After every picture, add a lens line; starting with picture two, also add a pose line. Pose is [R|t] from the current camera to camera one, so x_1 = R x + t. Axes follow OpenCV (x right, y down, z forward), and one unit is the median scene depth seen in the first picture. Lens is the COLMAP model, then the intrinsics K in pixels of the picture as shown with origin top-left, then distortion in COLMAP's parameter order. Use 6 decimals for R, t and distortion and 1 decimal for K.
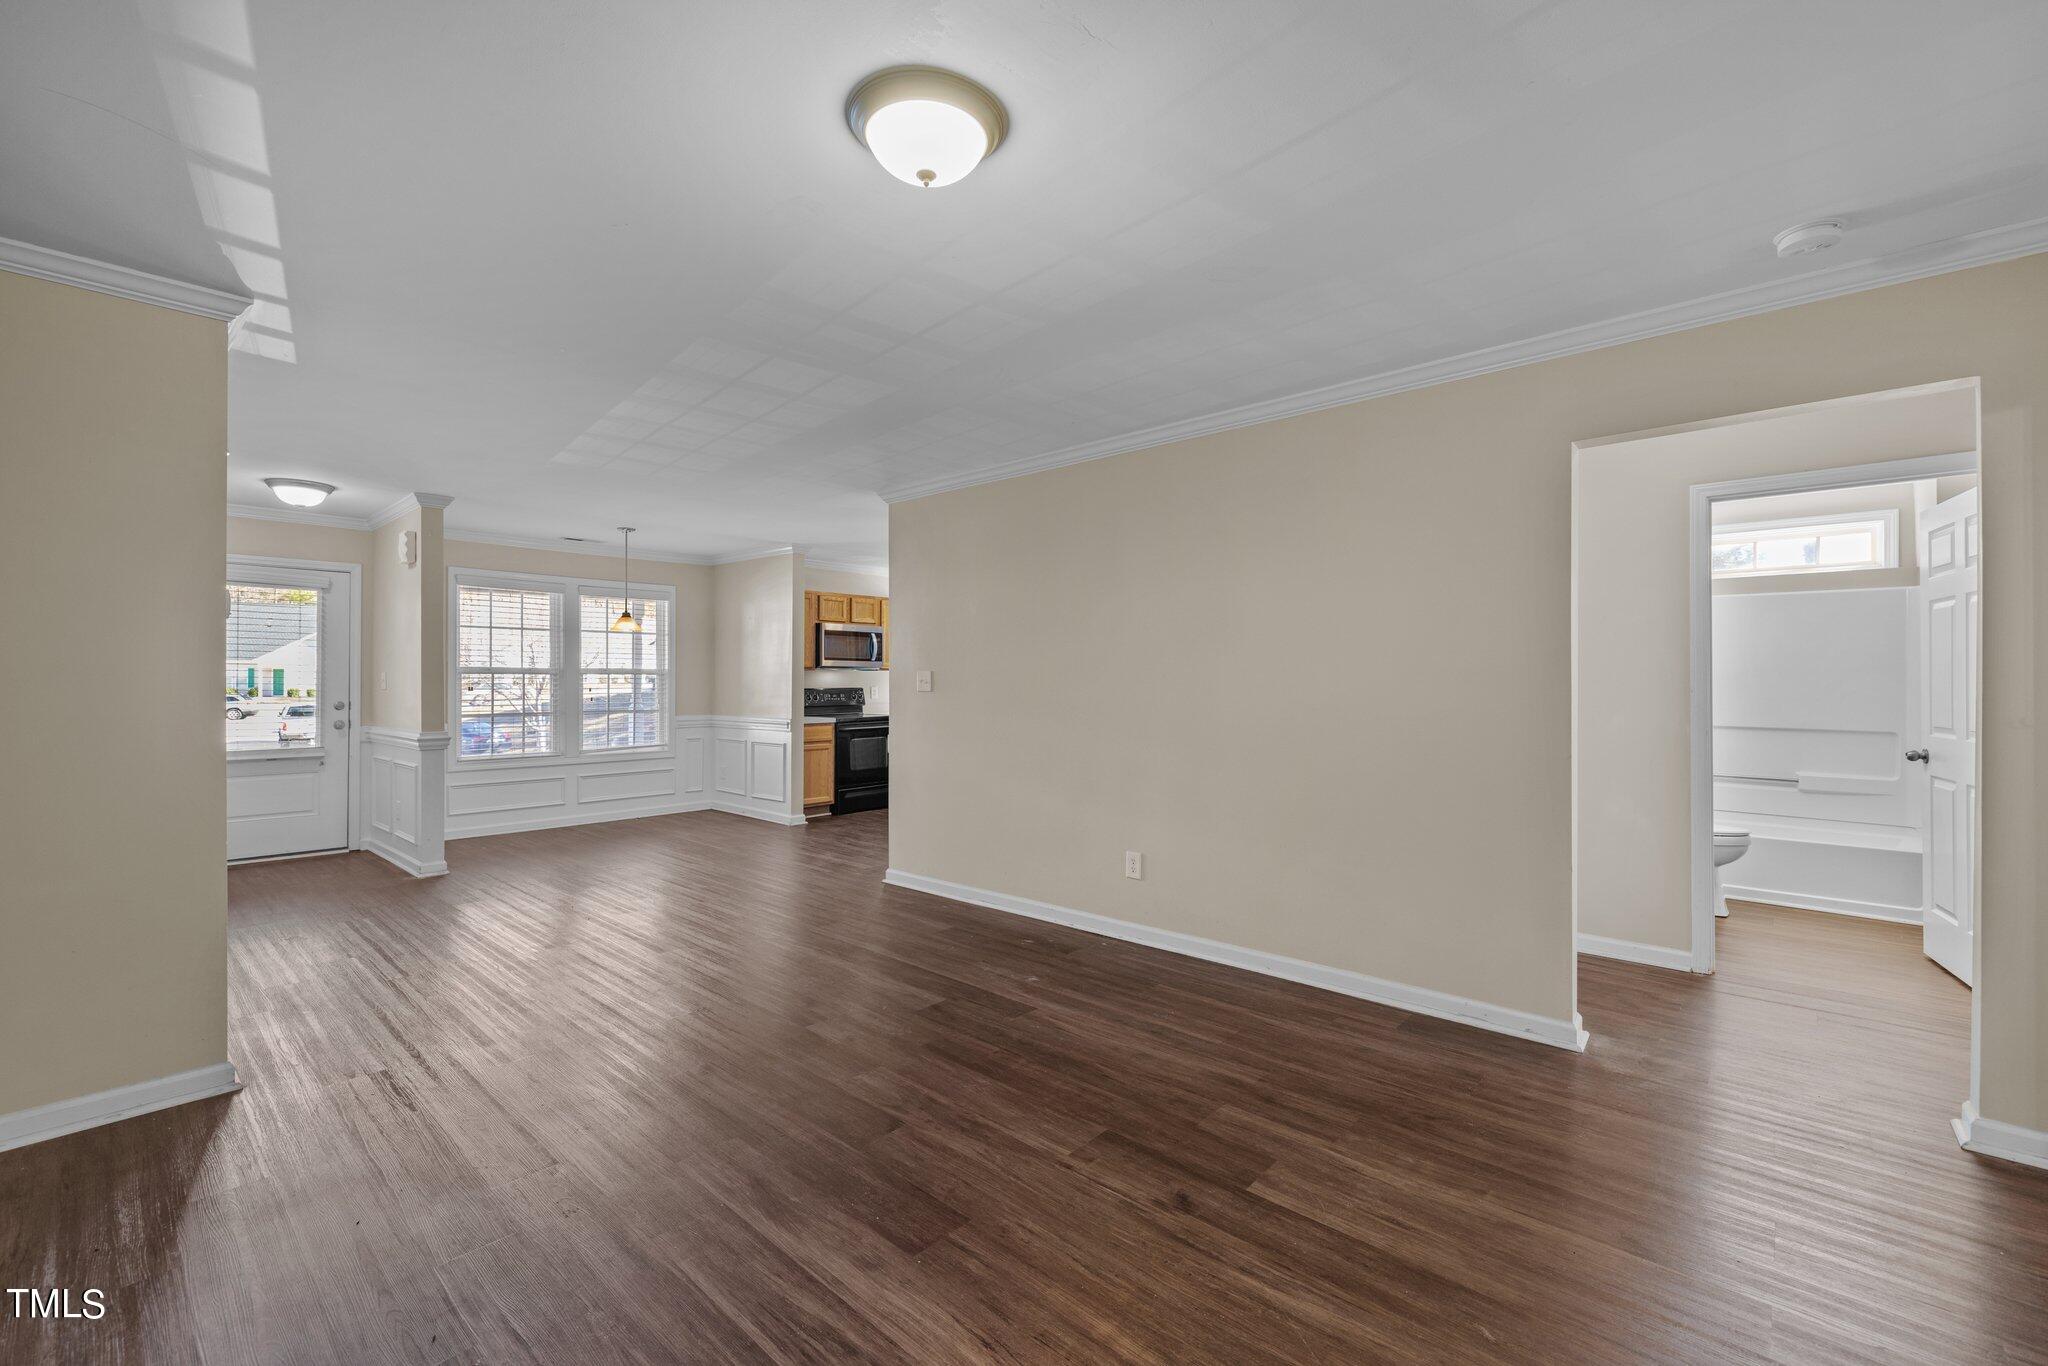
lens RADIAL K [[859.0, 0, 1007.3], [0, 859.0, 675.5], [0, 0, 1]] dist [-0.001876, 0.000174]
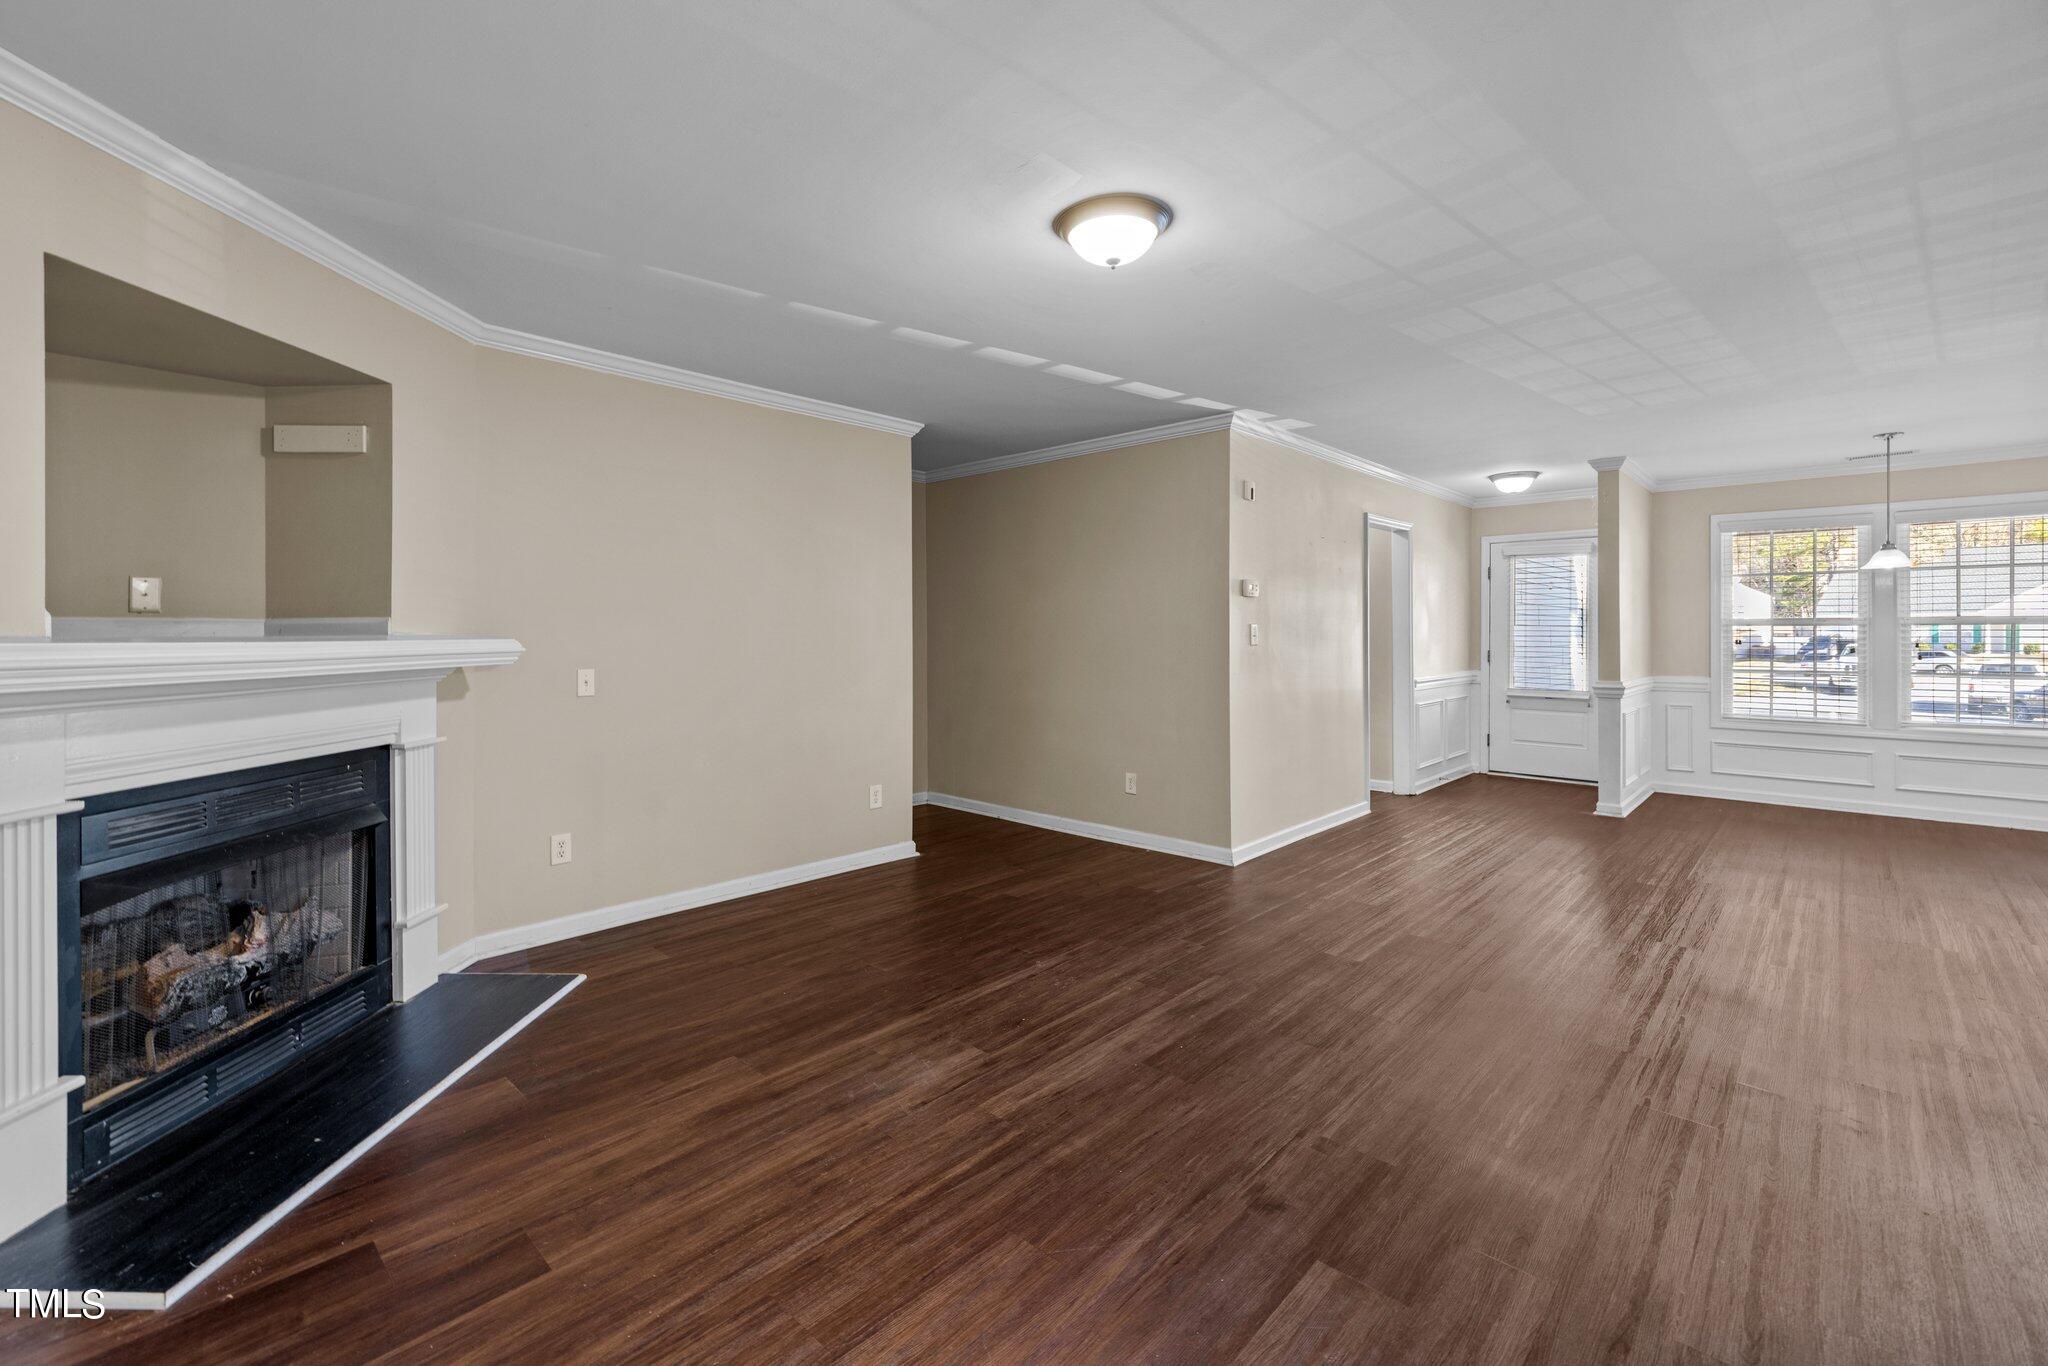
lens RADIAL K [[859.0, 0, 1009.2], [0, 859.0, 633.9], [0, 0, 1]] dist [-0.001876, 0.000174]
pose [[-0.018961, -0.001730, -0.999819, 0.547360], [0.006978, 0.999974, -0.001863, 0.005819], [0.999796, -0.007012, -0.018948, 0.367930]]
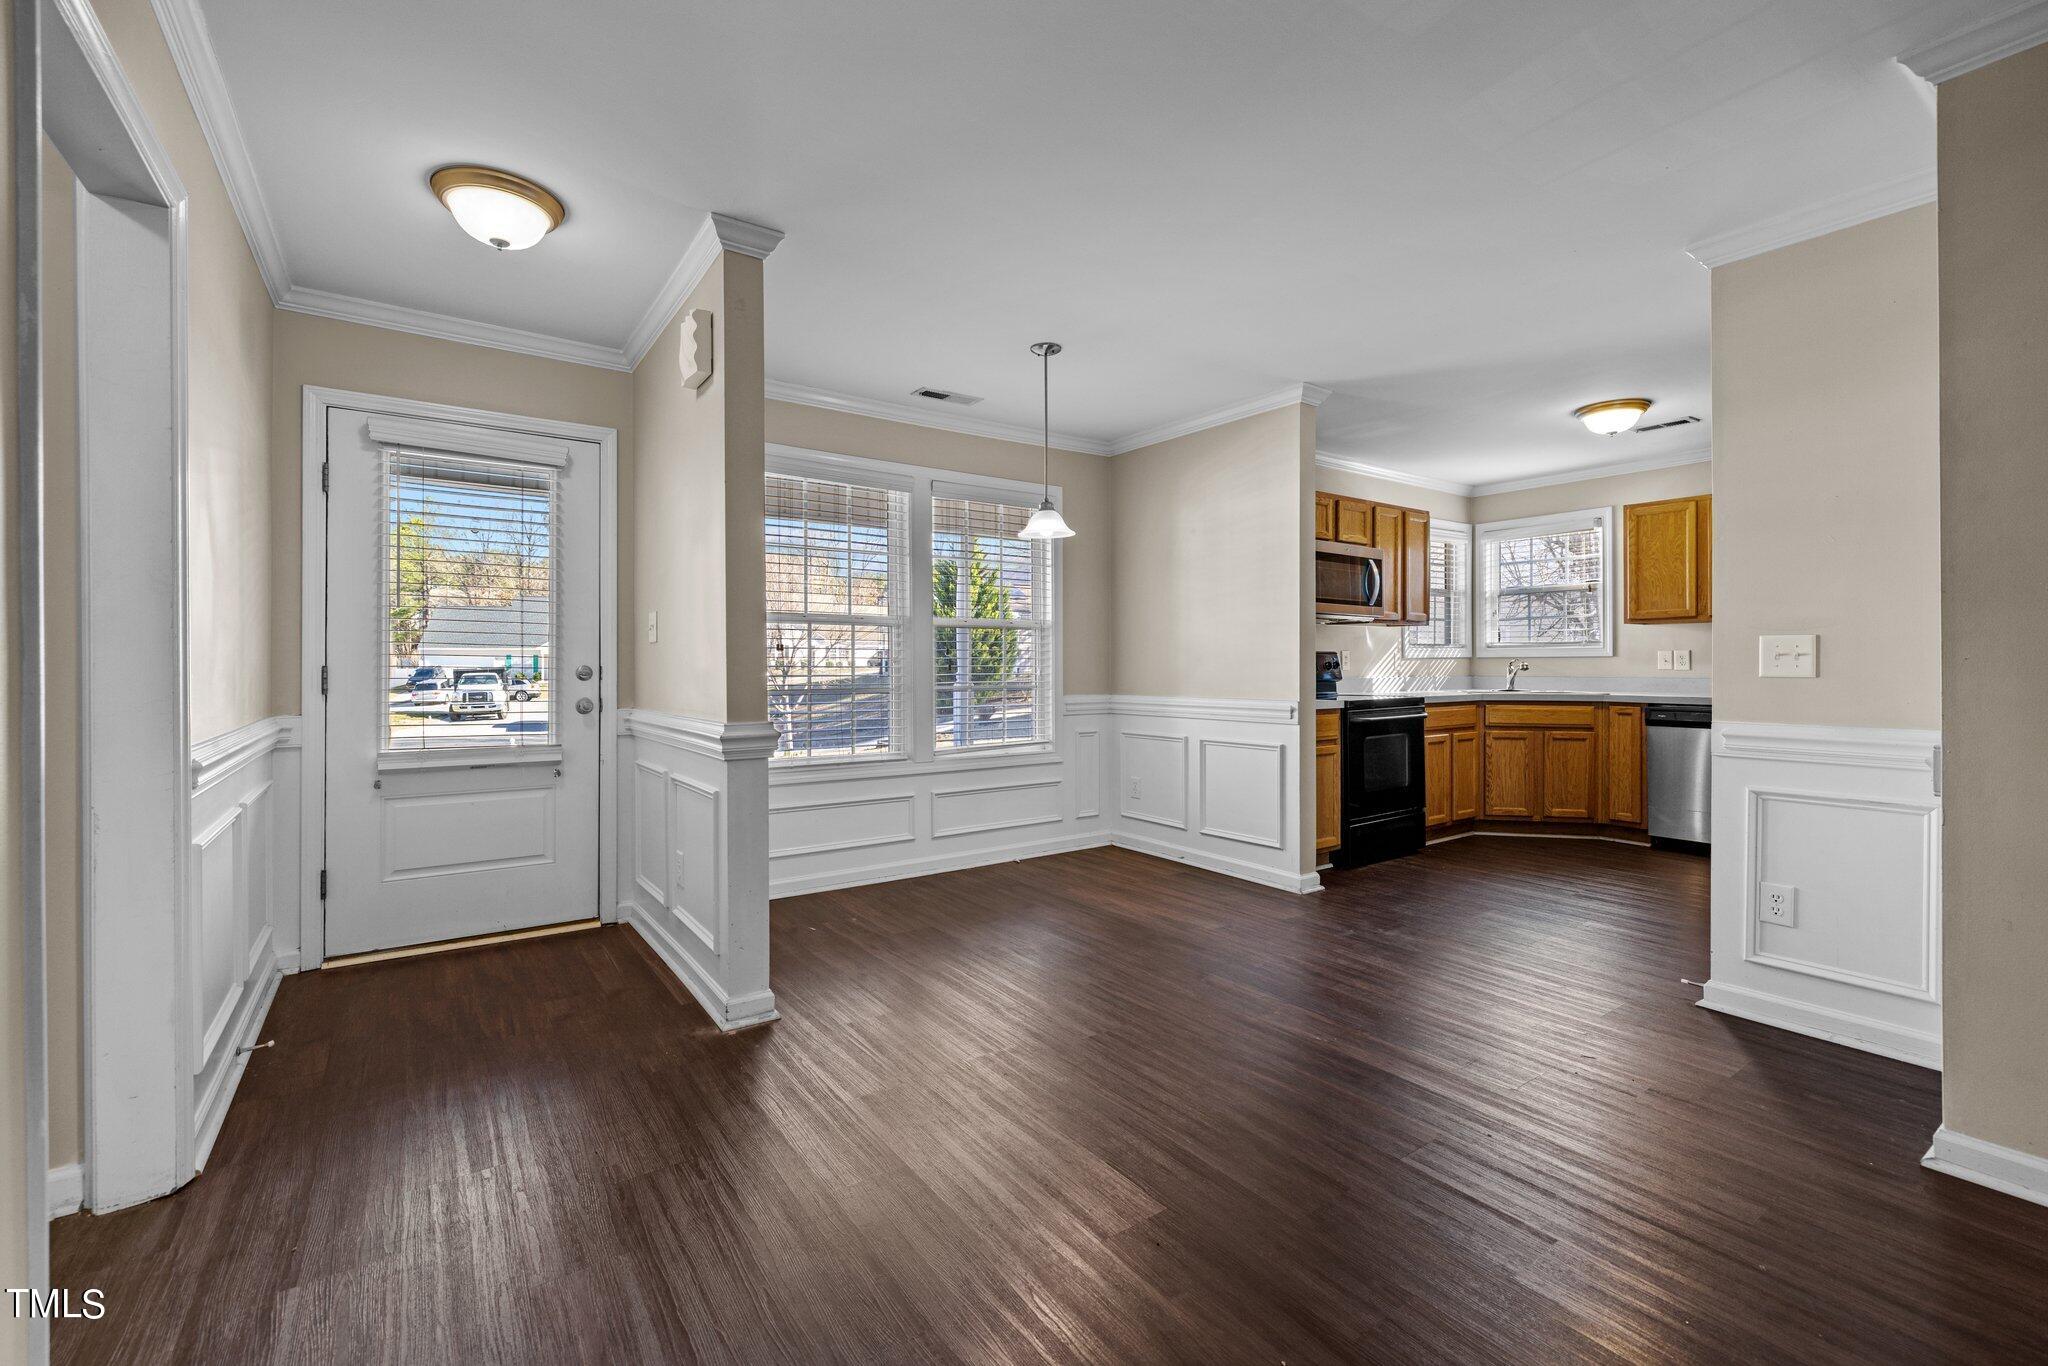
lens RADIAL K [[859.0, 0, 1014.8], [0, 859.0, 667.8], [0, 0, 1]] dist [-0.001876, 0.000174]
pose [[0.976779, -0.001657, -0.214243, -0.563865], [0.003320, 0.999967, 0.007400, 0.043206], [0.214224, -0.007940, 0.976752, 0.755243]]
